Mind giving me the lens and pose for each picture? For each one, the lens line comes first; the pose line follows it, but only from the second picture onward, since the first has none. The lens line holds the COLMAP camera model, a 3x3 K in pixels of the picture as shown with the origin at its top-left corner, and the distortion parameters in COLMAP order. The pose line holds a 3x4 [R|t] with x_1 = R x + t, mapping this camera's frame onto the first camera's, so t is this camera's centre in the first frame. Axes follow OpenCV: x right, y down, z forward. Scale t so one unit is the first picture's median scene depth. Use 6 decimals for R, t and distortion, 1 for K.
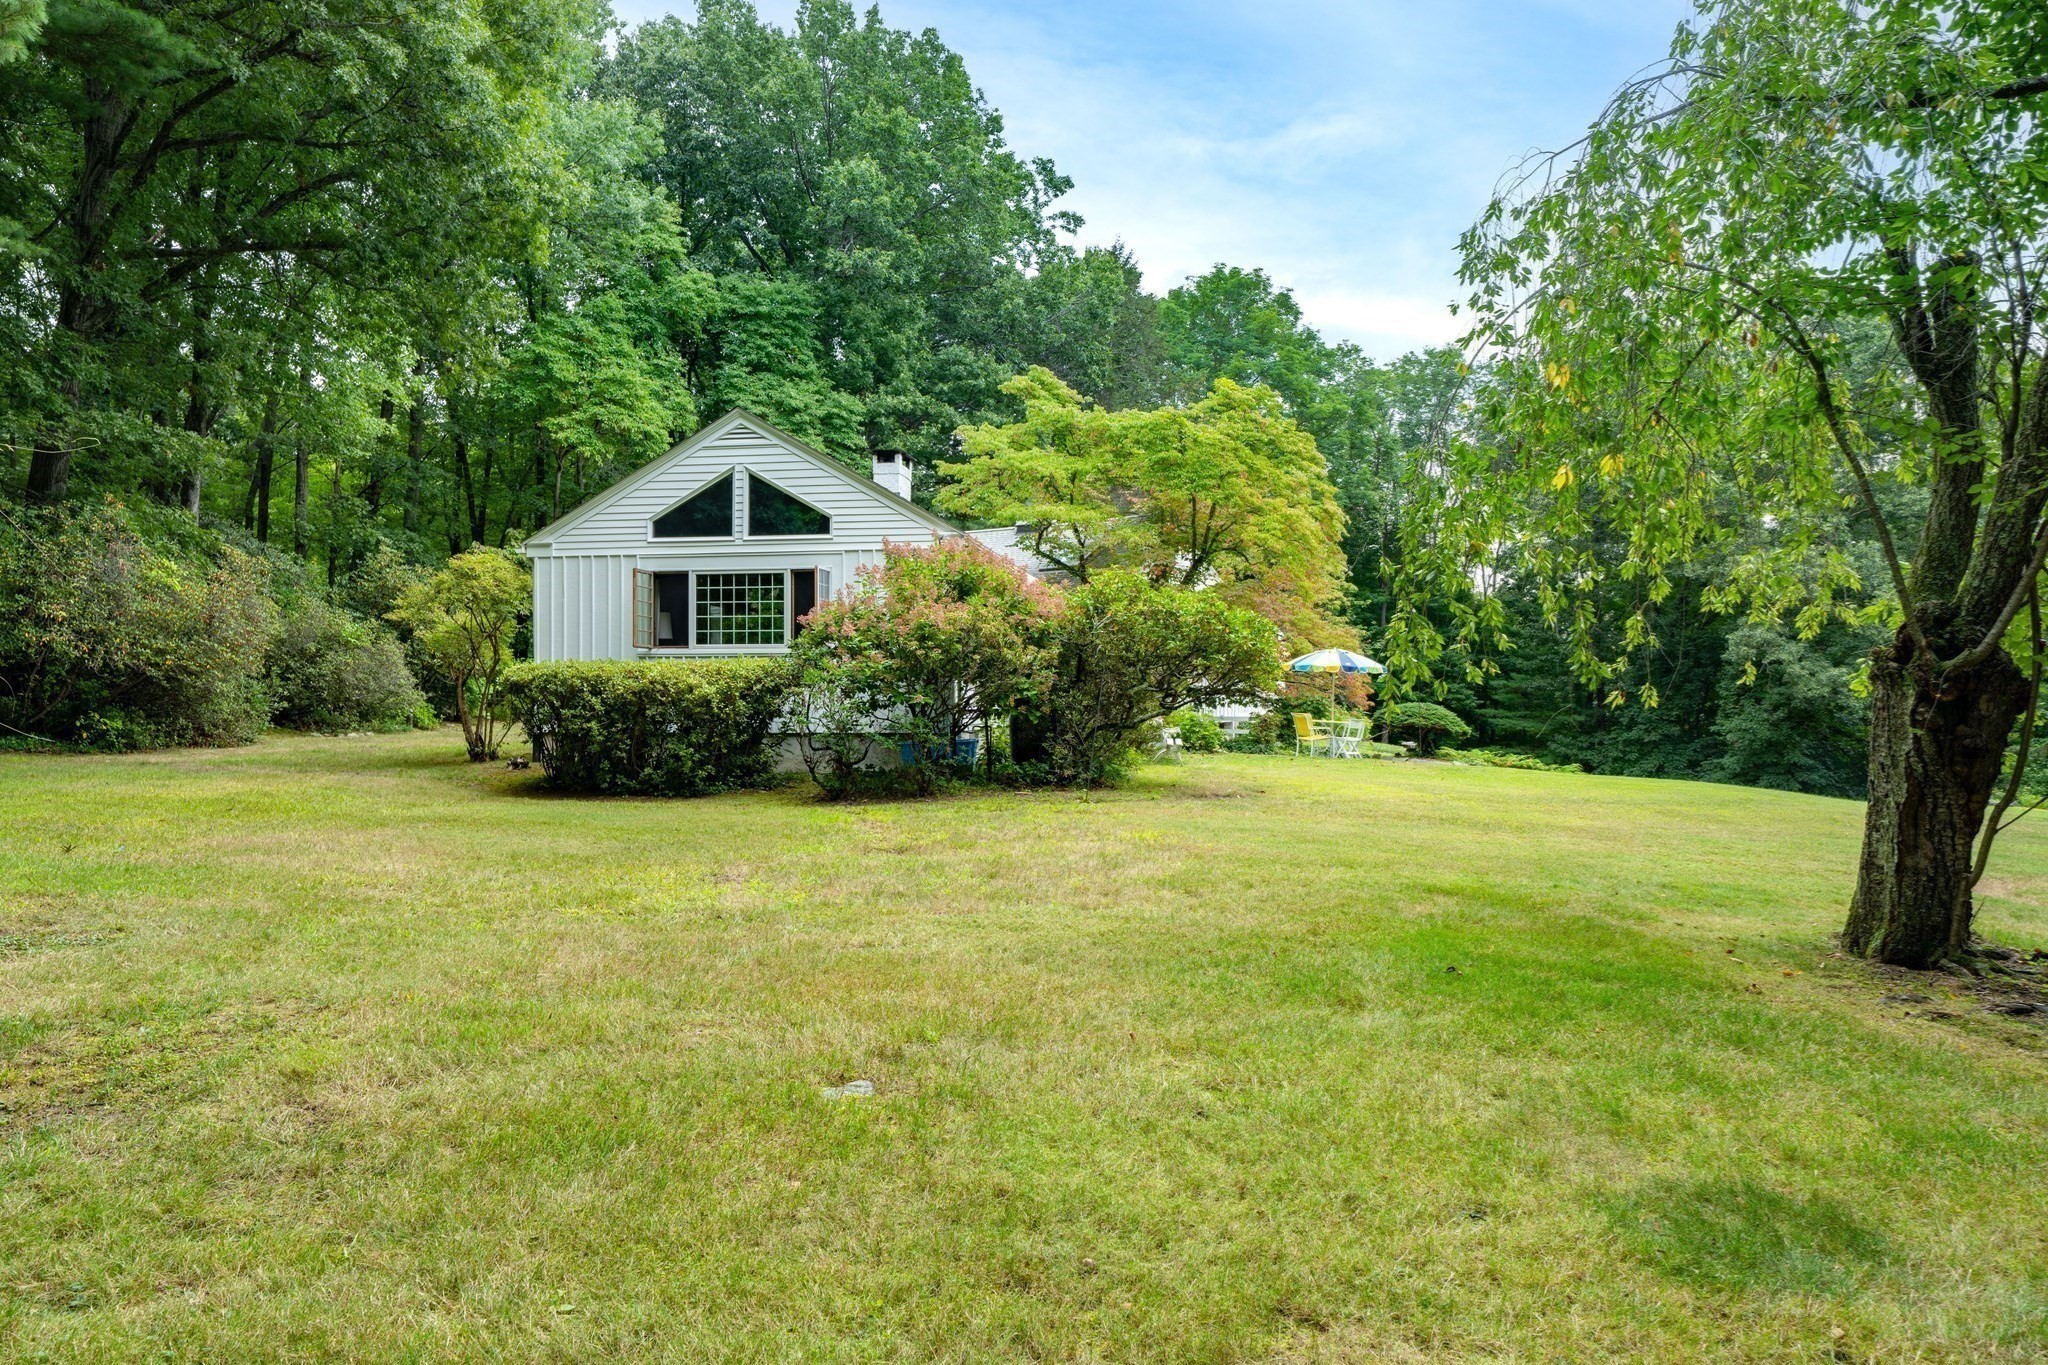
lens RADIAL K [[1313.7, 0, 1025.3], [0, 1313.7, 684.4], [0, 0, 1]] dist [-0.004318, -0.000666]
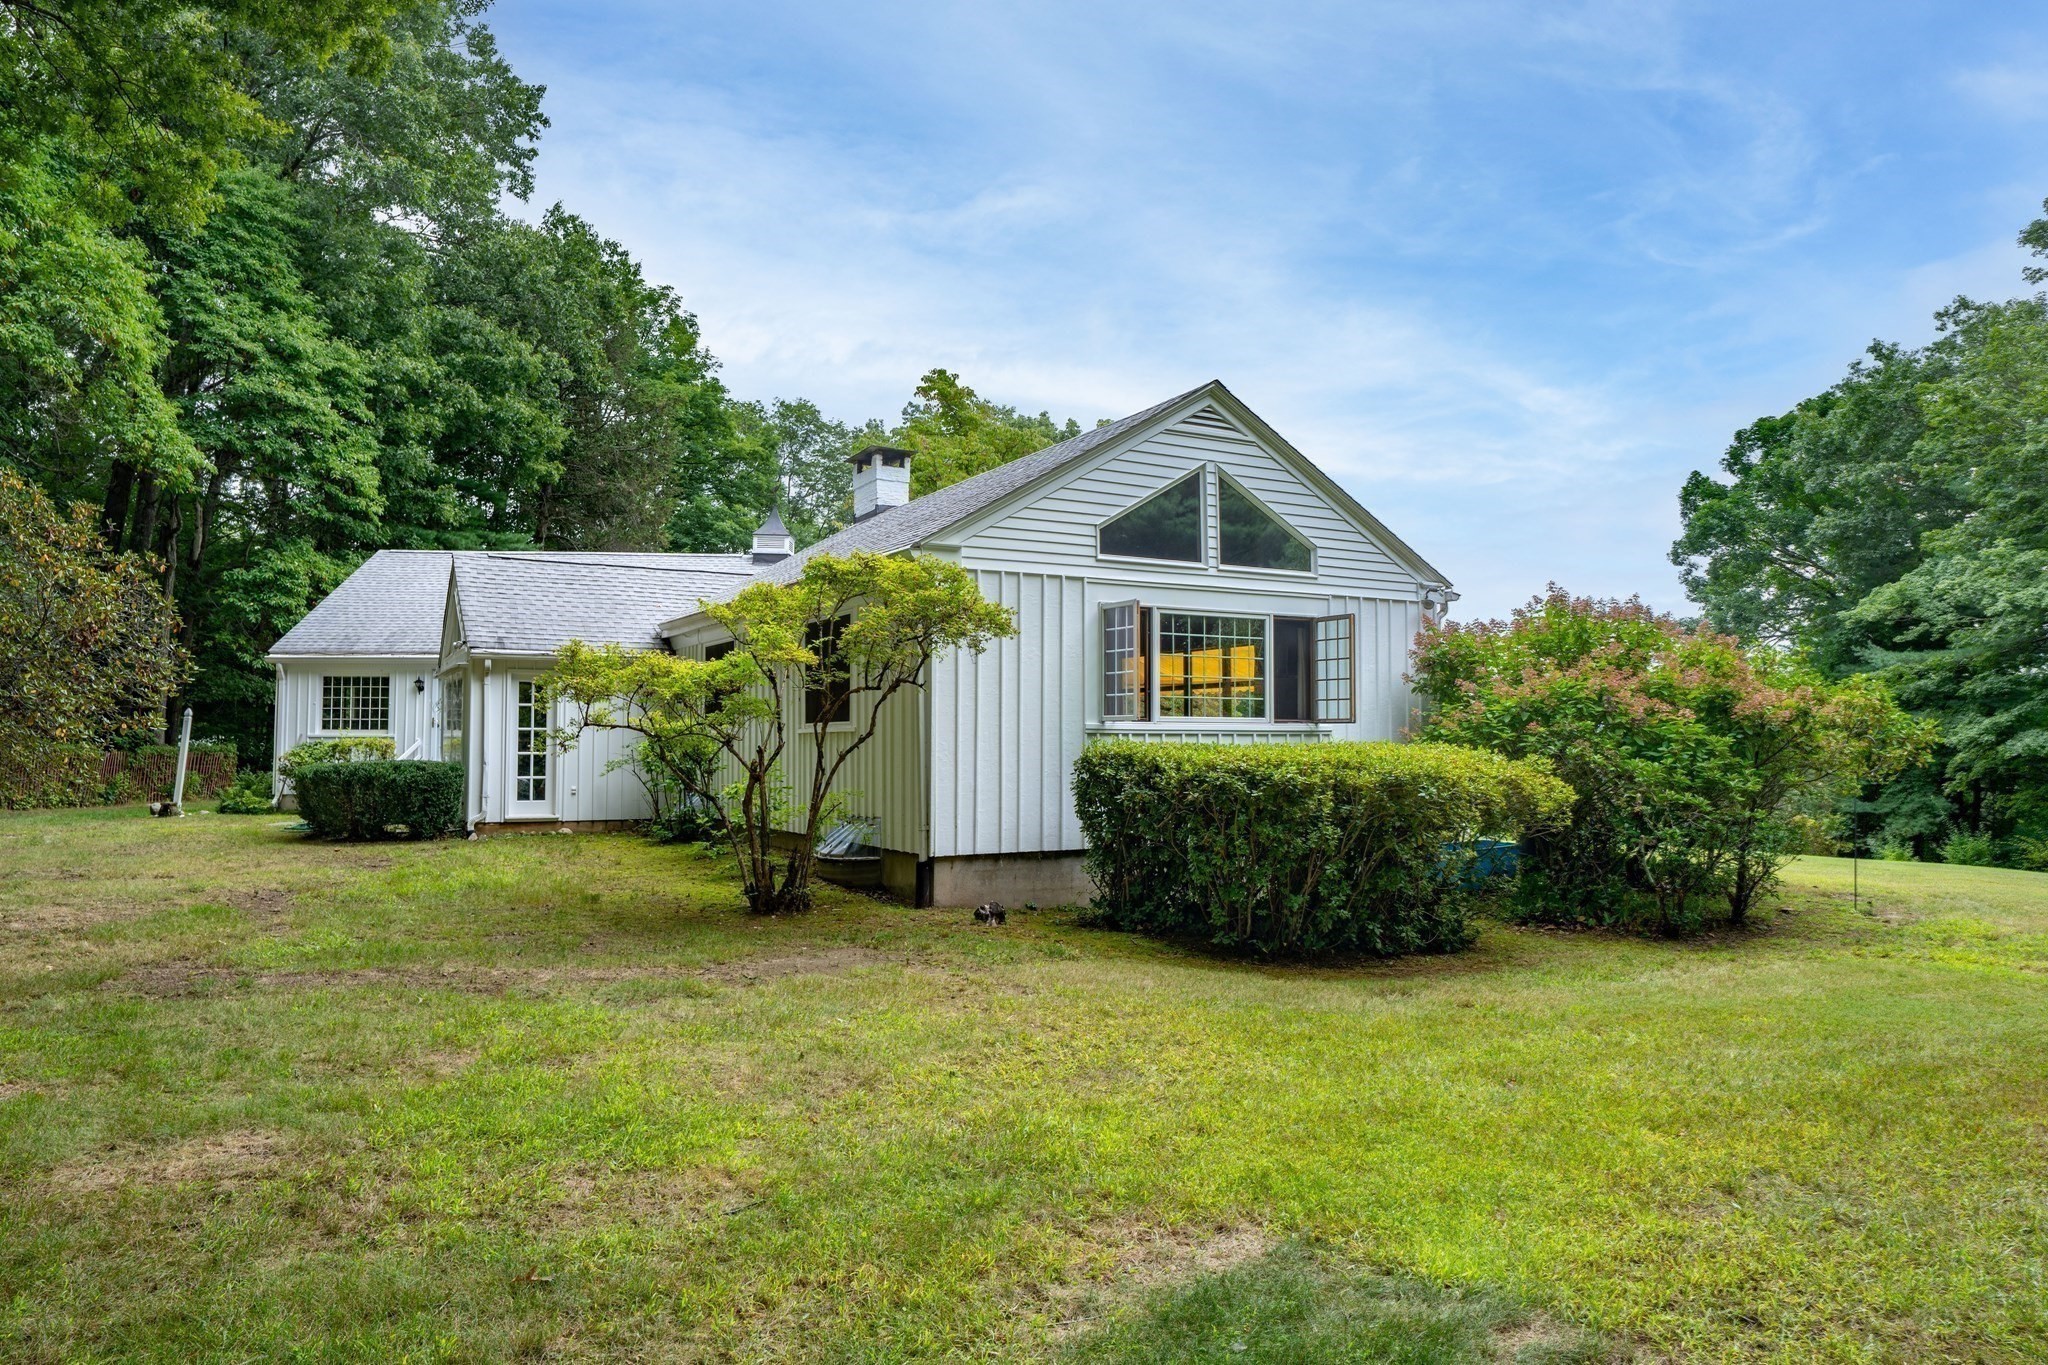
lens RADIAL K [[1313.7, 0, 1024.0], [0, 1313.7, 685.4], [0, 0, 1]] dist [-0.004318, -0.000666]
pose [[0.787439, 0.028687, 0.615725, -0.724304], [-0.007653, 0.999294, -0.036770, -0.021155], [-0.616345, 0.024242, 0.787103, 0.510267]]
